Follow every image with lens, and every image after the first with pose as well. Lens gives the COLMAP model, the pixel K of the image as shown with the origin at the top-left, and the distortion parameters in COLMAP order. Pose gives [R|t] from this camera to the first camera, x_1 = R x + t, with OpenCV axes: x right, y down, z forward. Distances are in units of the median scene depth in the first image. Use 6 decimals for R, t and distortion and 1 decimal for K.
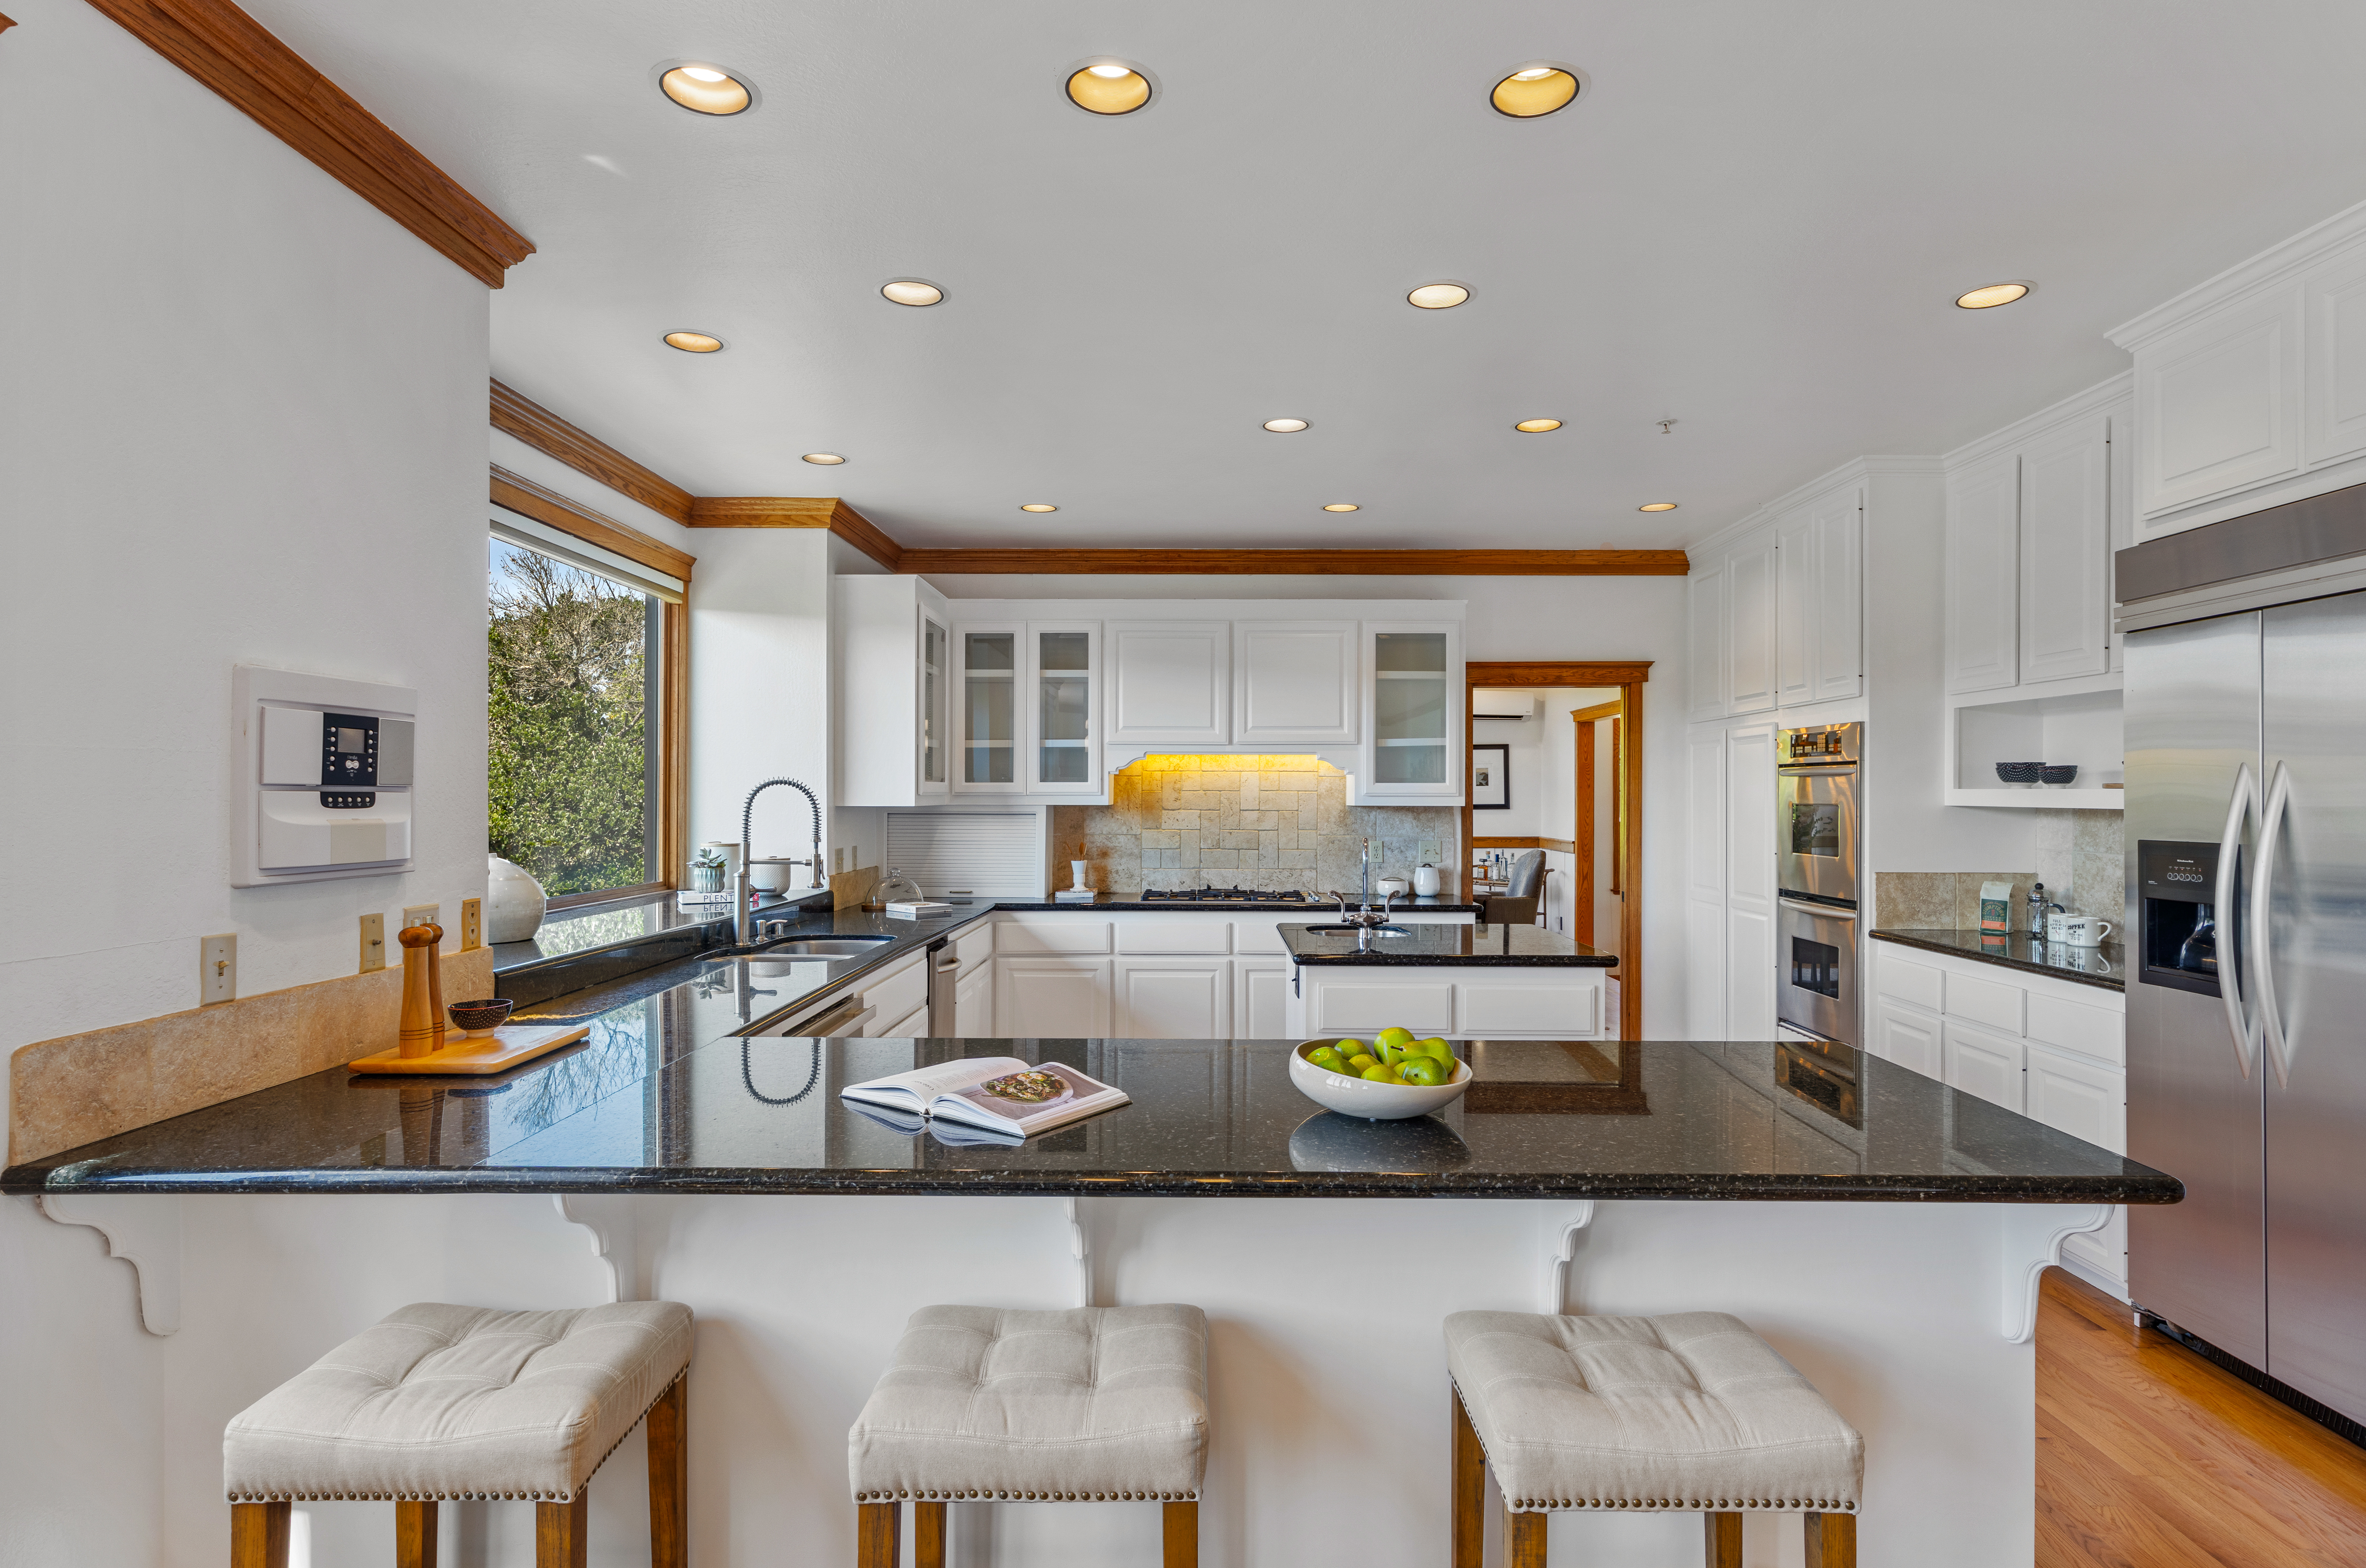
lens RADIAL K [[1230.3, 0, 1184.9], [0, 1230.3, 792.8], [0, 0, 1]] dist [0.001650, 0.000354]
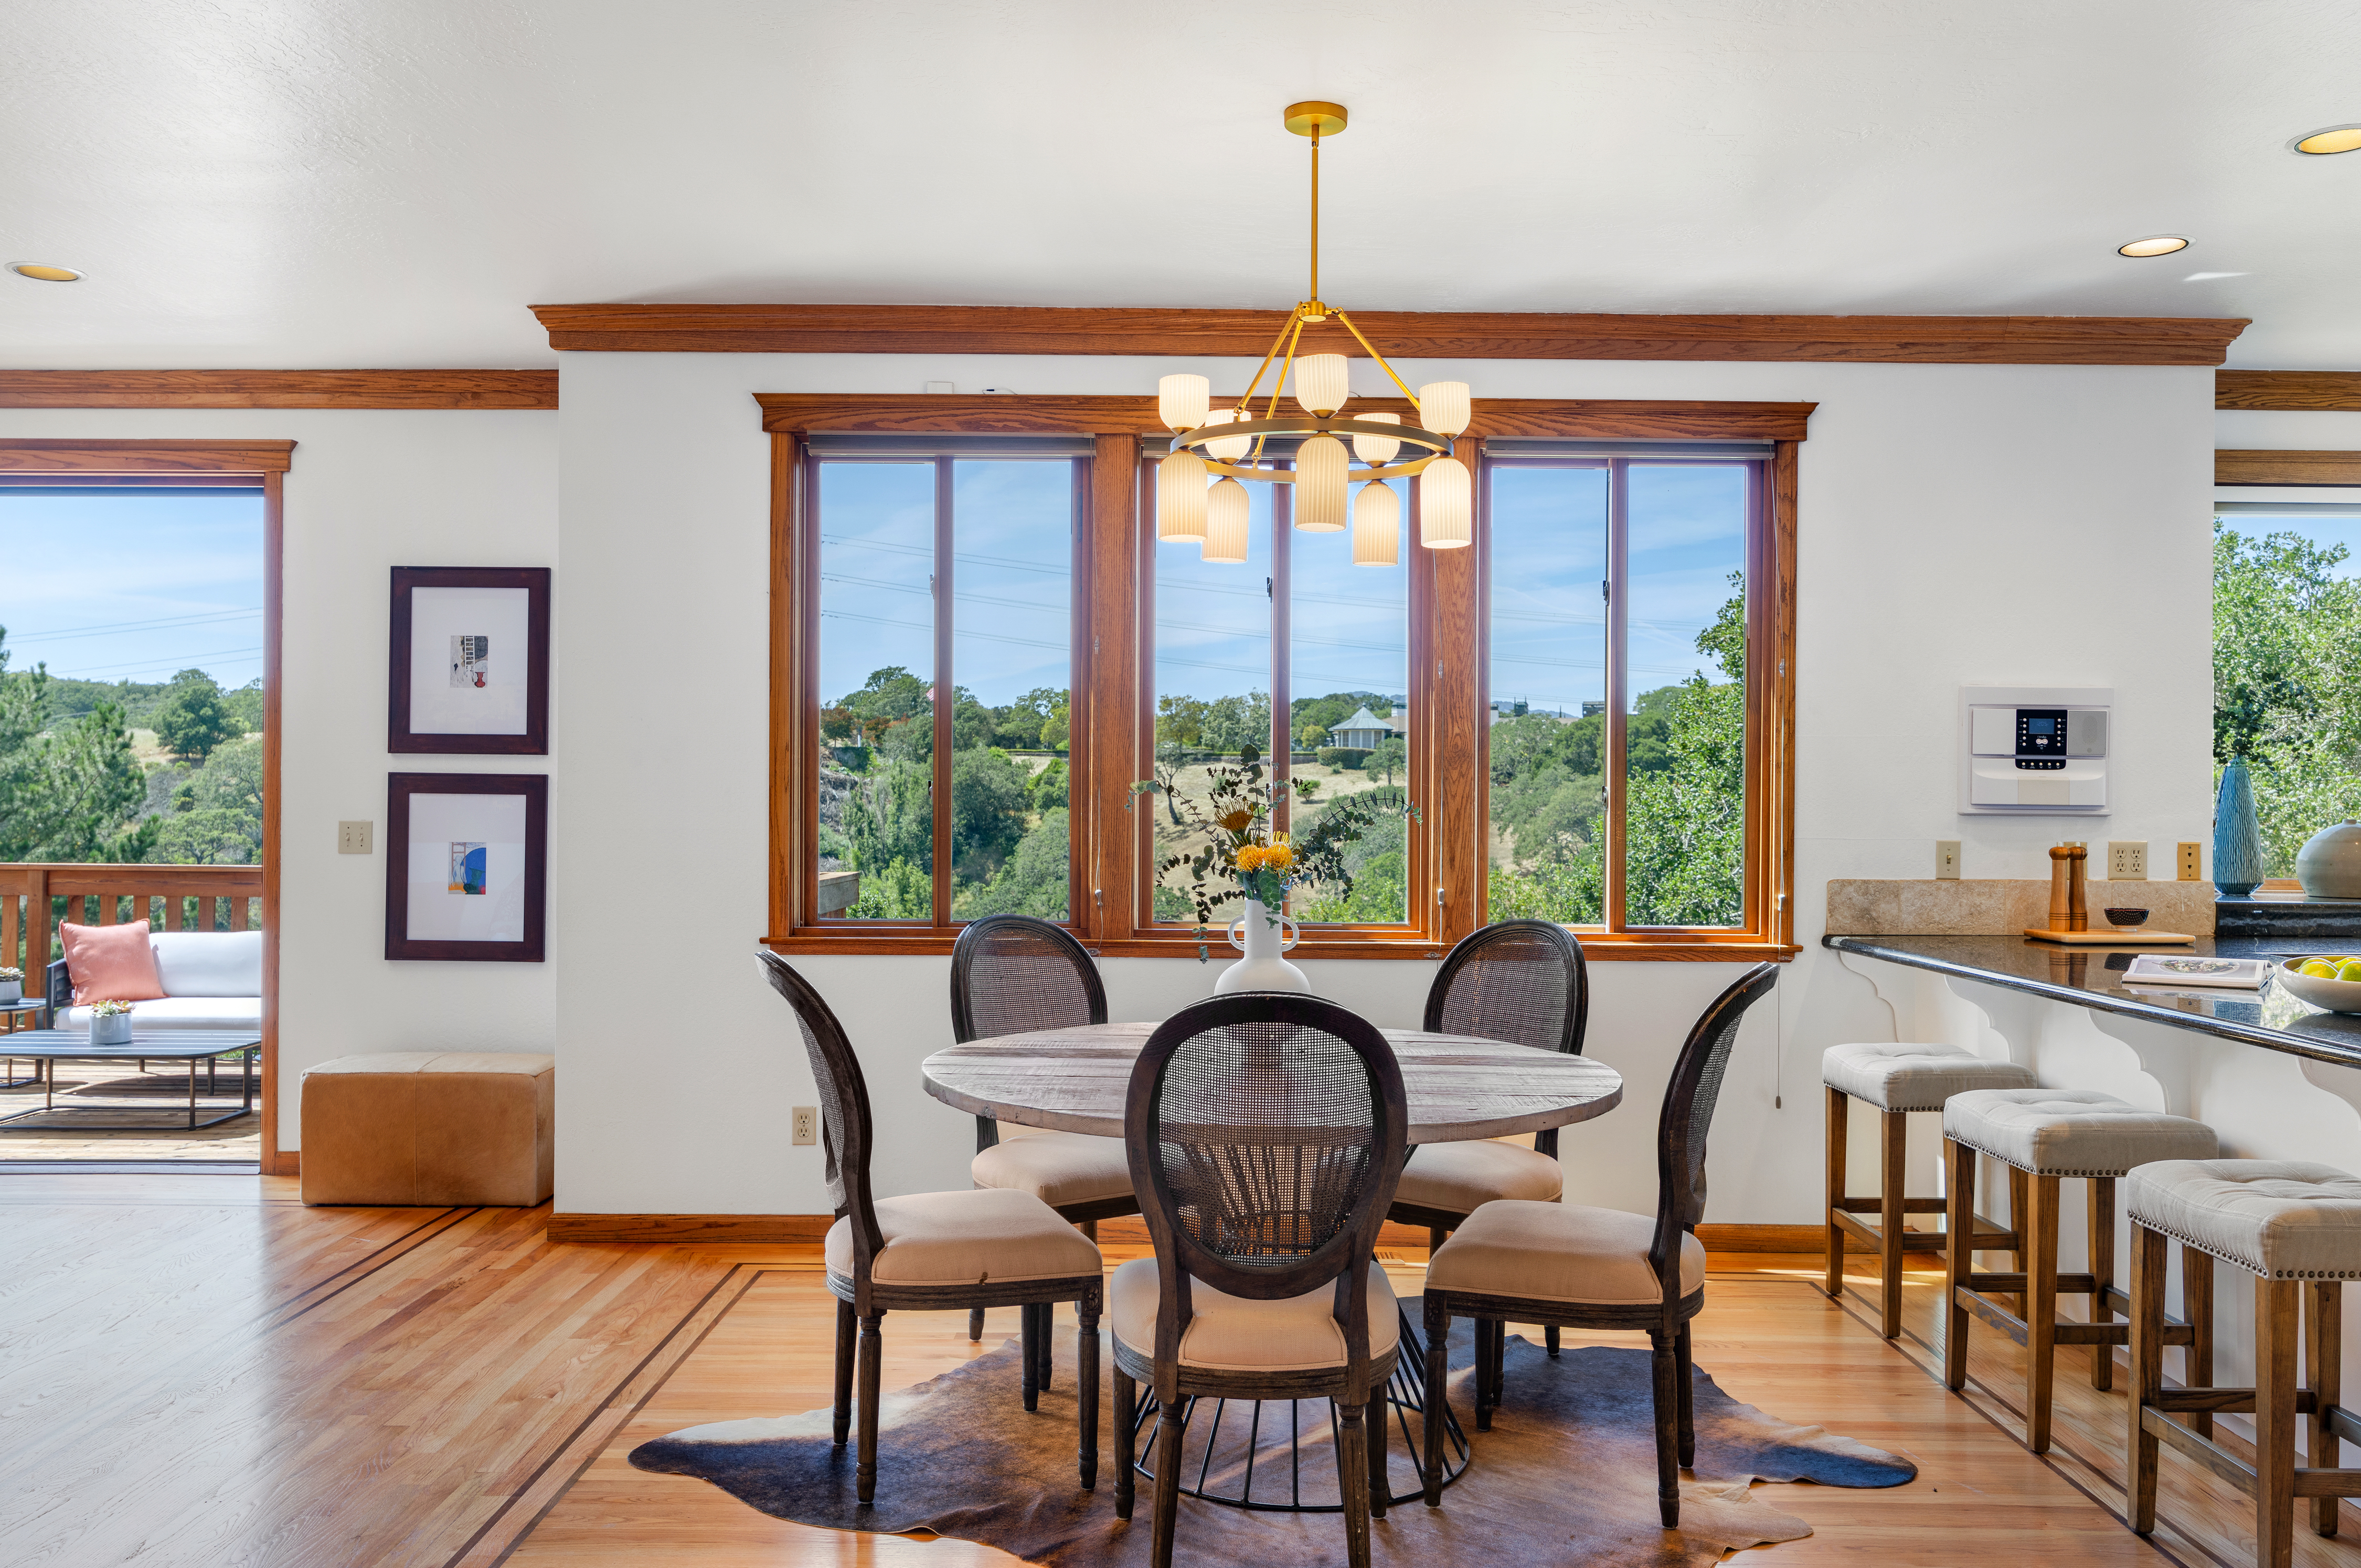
lens RADIAL K [[1838.7, 0, 1183.9], [0, 1838.7, 814.0], [0, 0, 1]] dist [0.004014, -0.051792]
pose [[0.019370, 0.007345, -0.999785, 1.645054], [-0.005257, 0.999960, 0.007245, 0.058374], [0.999799, 0.005115, 0.019408, -0.128311]]
